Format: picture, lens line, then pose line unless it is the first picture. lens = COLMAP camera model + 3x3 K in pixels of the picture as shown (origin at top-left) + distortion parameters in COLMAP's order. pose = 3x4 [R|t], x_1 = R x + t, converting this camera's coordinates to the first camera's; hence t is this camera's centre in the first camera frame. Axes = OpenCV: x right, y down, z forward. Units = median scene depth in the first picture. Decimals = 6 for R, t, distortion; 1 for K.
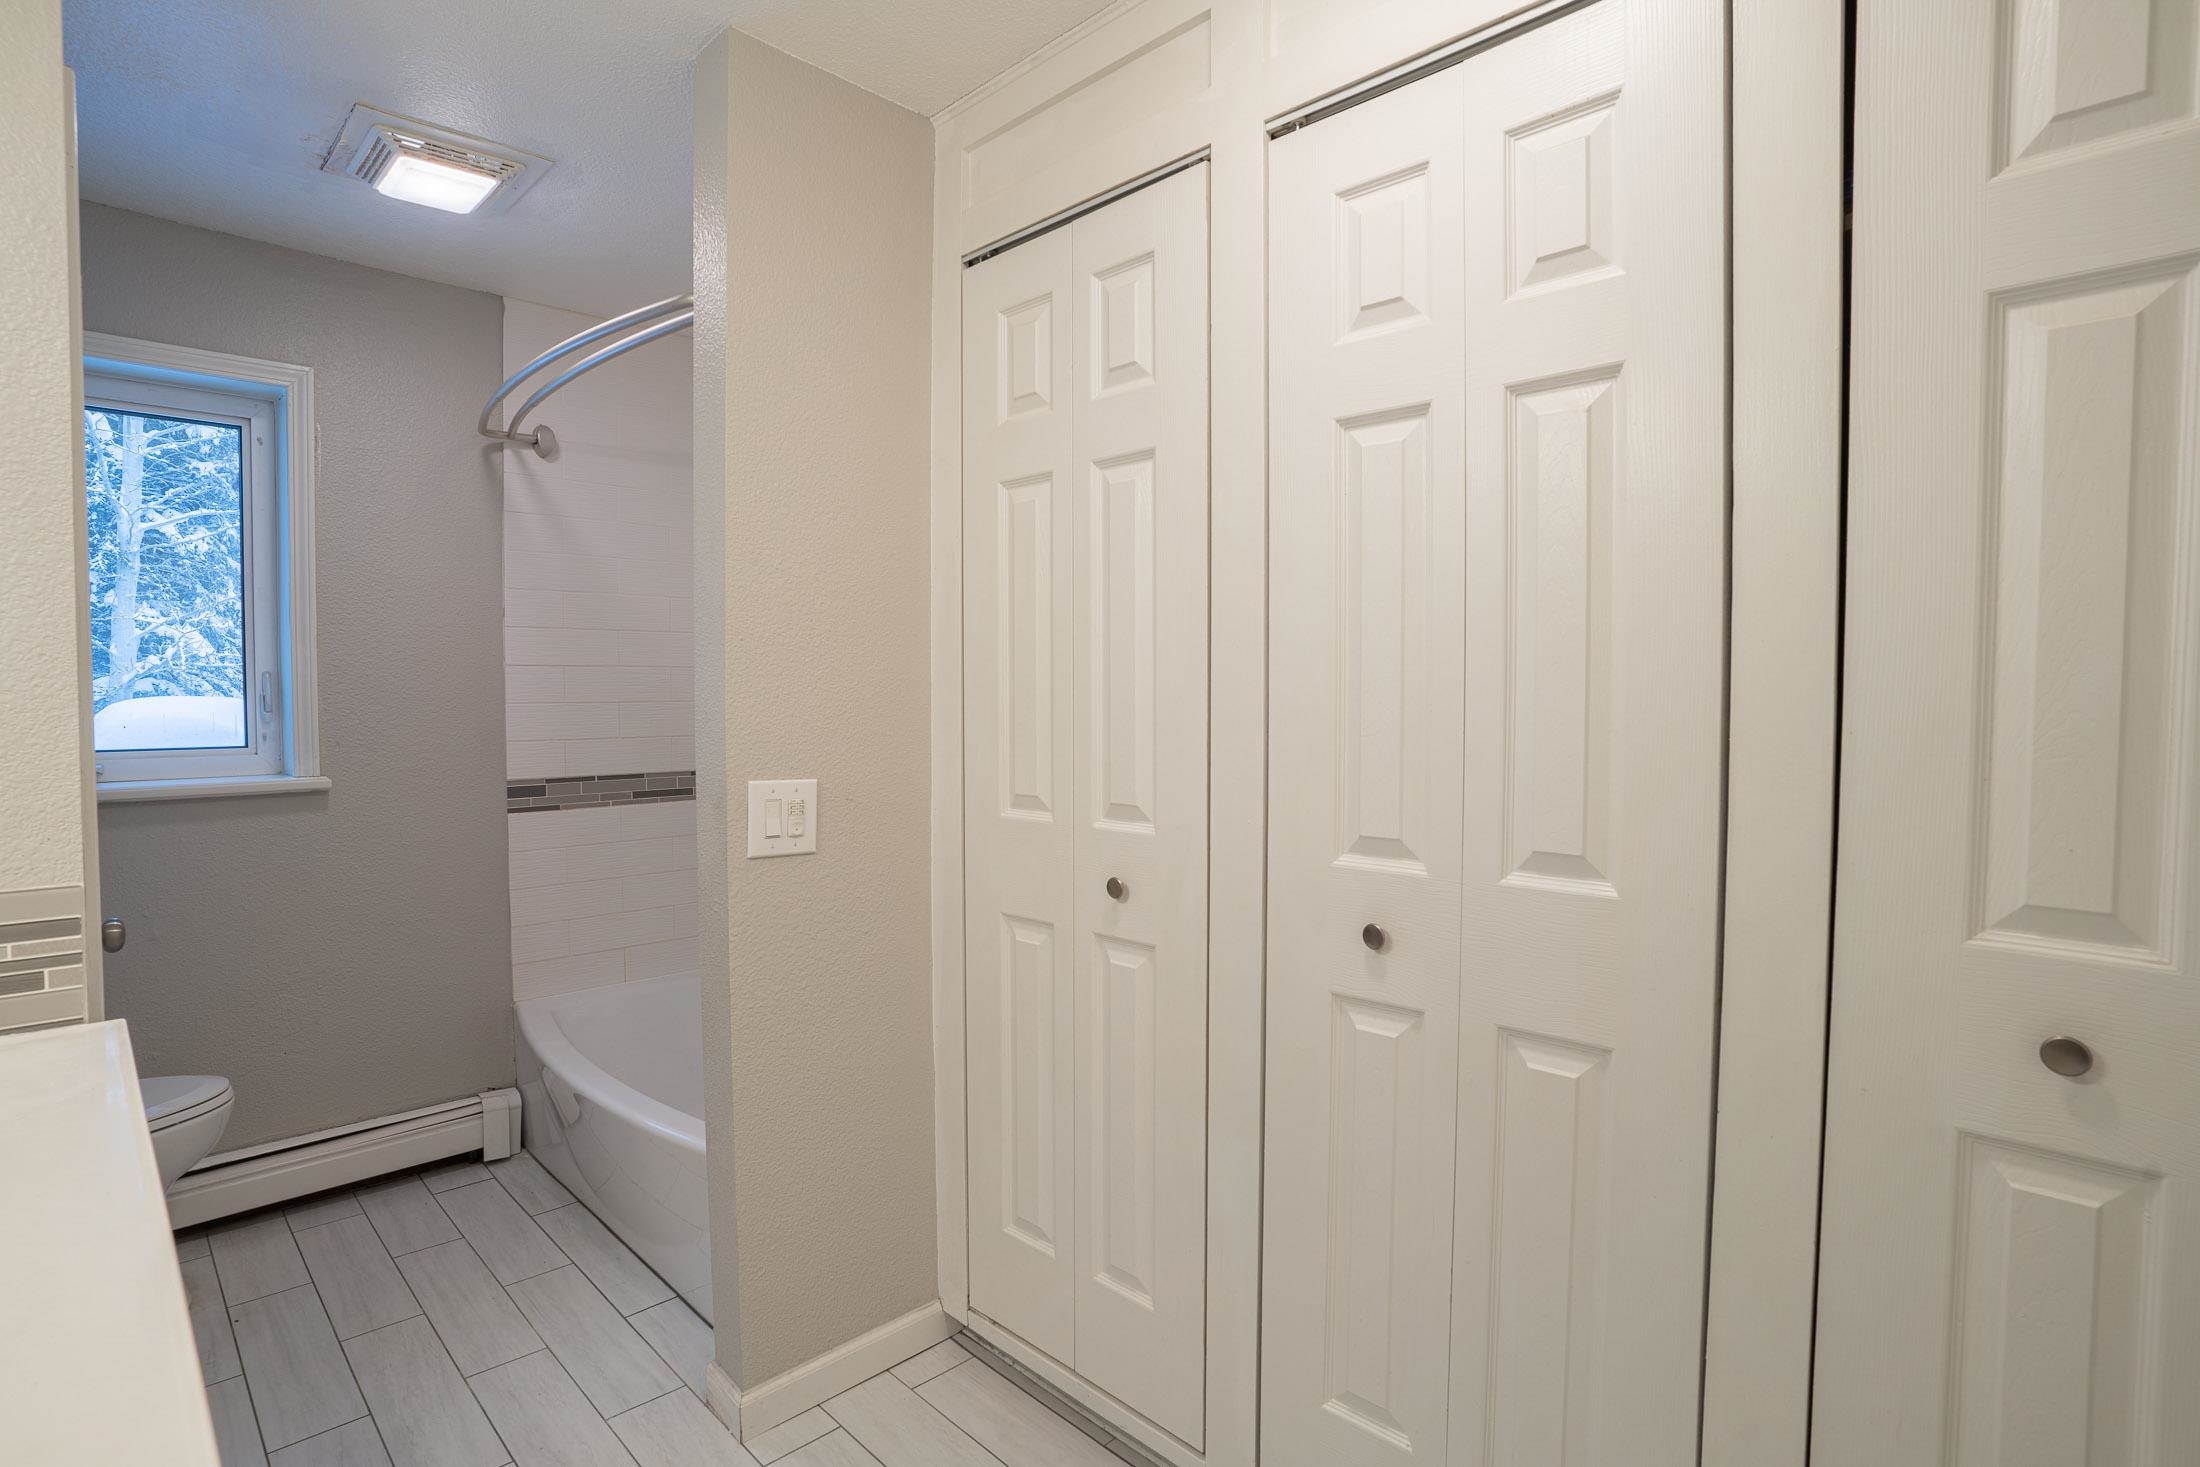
lens RADIAL K [[1080.8, 0, 1092.6], [0, 1080.8, 731.3], [0, 0, 1]] dist [-0.079817, 0.035908]
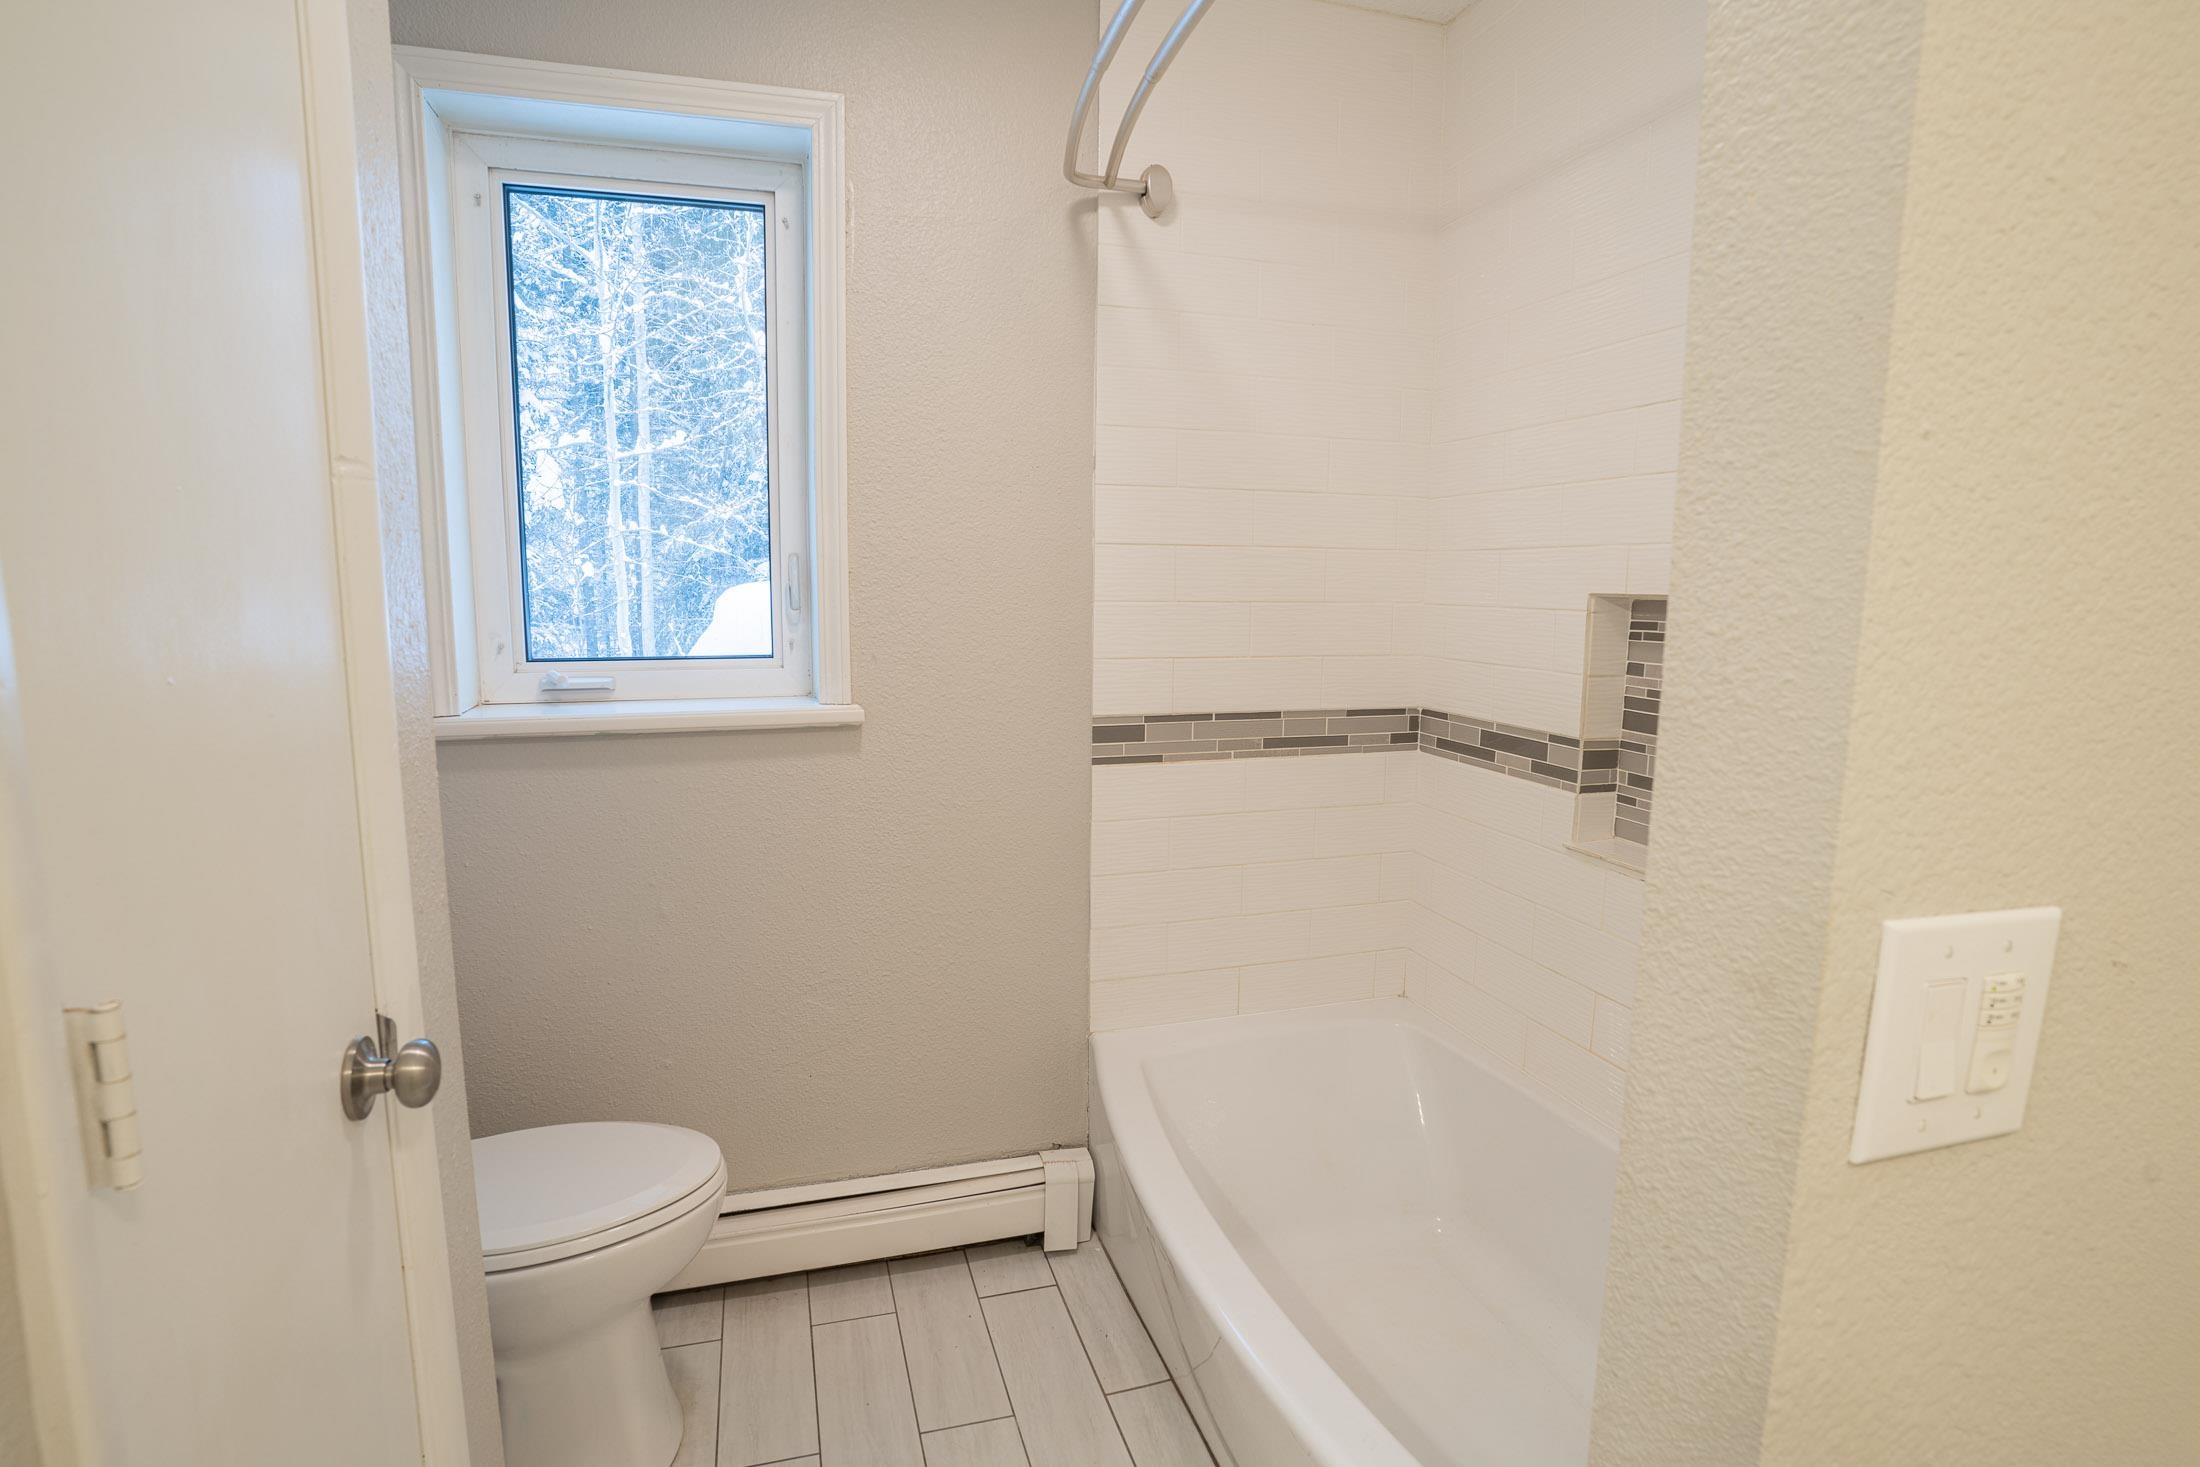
lens RADIAL K [[1080.8, 0, 1092.6], [0, 1080.8, 731.3], [0, 0, 1]] dist [-0.079817, 0.035908]
pose [[0.883499, 0.074479, -0.462474, -0.258044], [-0.026400, 0.993627, 0.109585, -0.021536], [0.467688, -0.084609, 0.879835, 0.433127]]
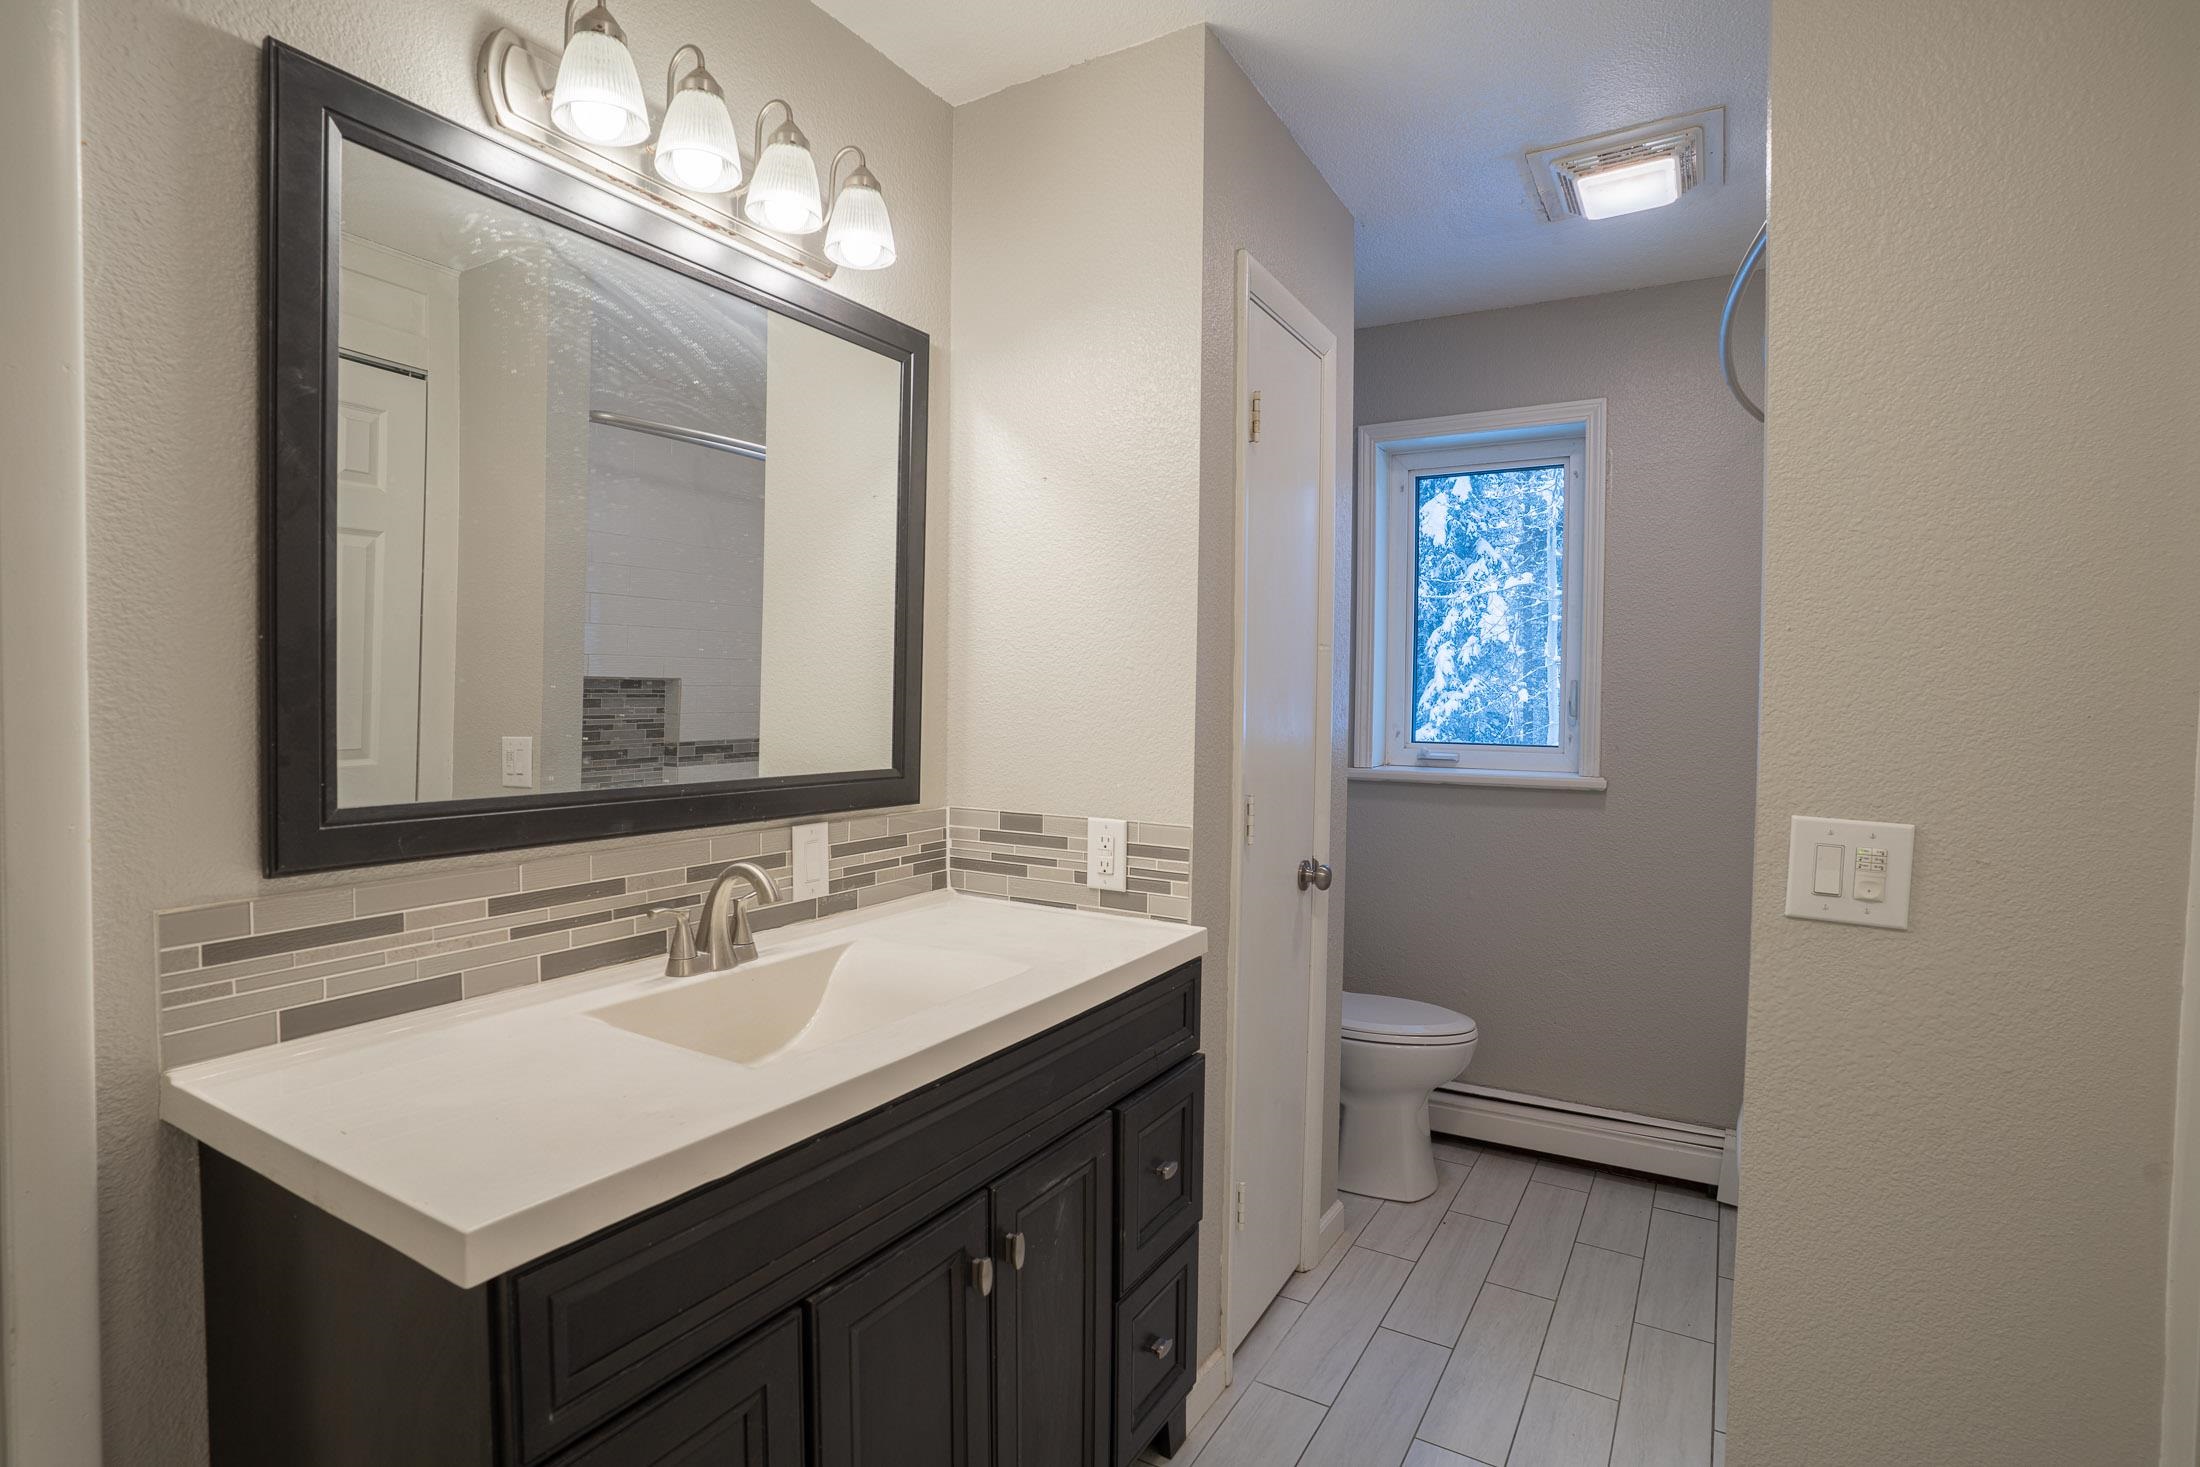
lens RADIAL K [[1080.8, 0, 1092.6], [0, 1080.8, 731.3], [0, 0, 1]] dist [-0.079817, 0.035908]
pose [[0.242971, 0.035316, -0.969390, 0.186617], [-0.049077, 0.998505, 0.024076, -0.004317], [0.968791, 0.041725, 0.244341, 0.223694]]
